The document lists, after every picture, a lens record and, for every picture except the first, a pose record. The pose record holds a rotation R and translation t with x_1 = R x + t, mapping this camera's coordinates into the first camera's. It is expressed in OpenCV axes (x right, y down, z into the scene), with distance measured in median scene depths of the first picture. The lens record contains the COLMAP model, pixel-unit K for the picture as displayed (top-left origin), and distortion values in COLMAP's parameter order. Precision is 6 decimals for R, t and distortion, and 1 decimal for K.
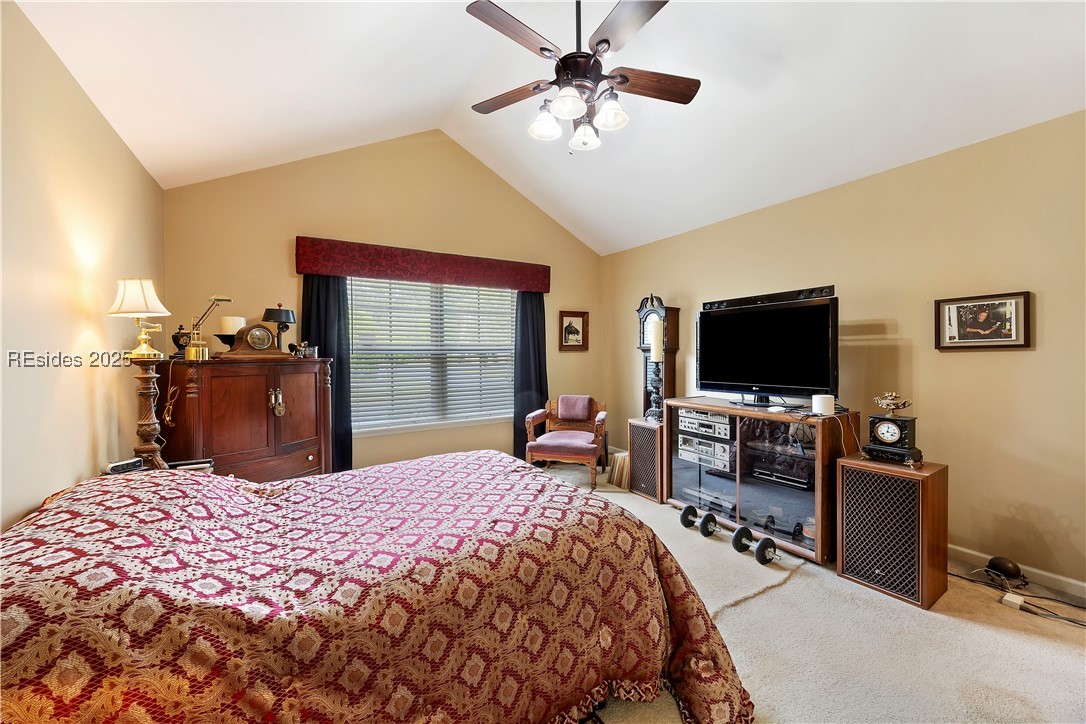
lens RADIAL K [[420.2, 0, 543.6], [0, 420.2, 350.3], [0, 0, 1]] dist [-0.001325, -0.000129]
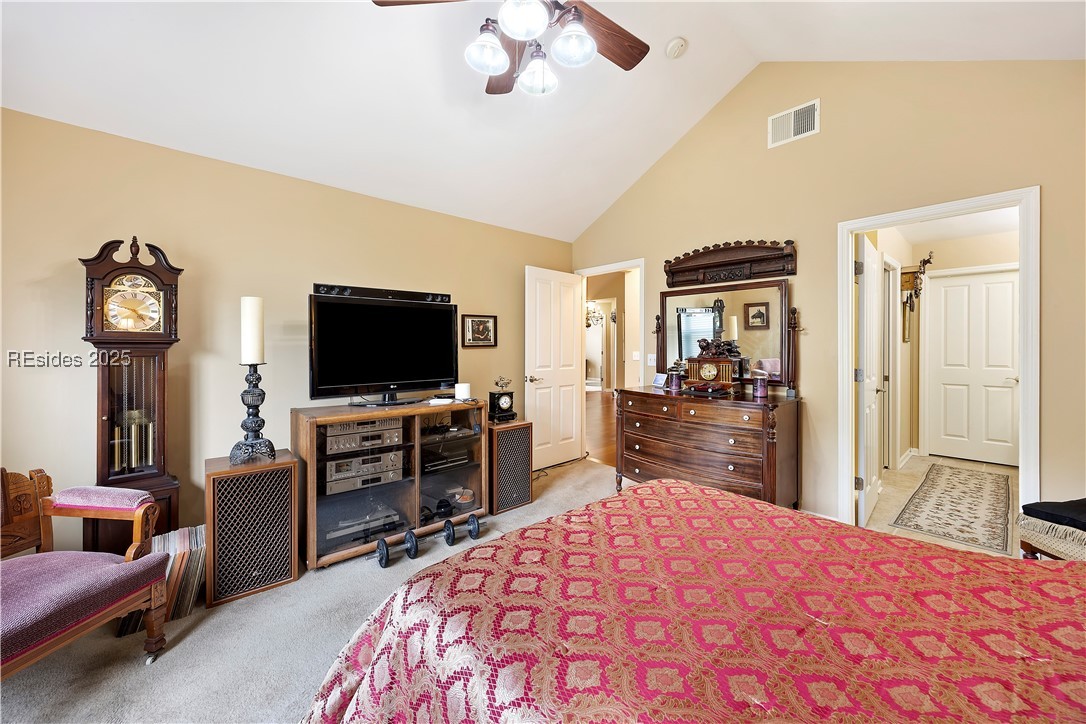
lens RADIAL K [[419.2, 0, 548.3], [0, 419.2, 347.2], [0, 0, 1]] dist [-0.001479, -0.000230]
pose [[-0.175347, 0.003389, 0.984501, -0.483009], [-0.010480, 0.999931, -0.005309, 0.001906], [-0.984451, -0.011248, -0.175299, 0.795264]]
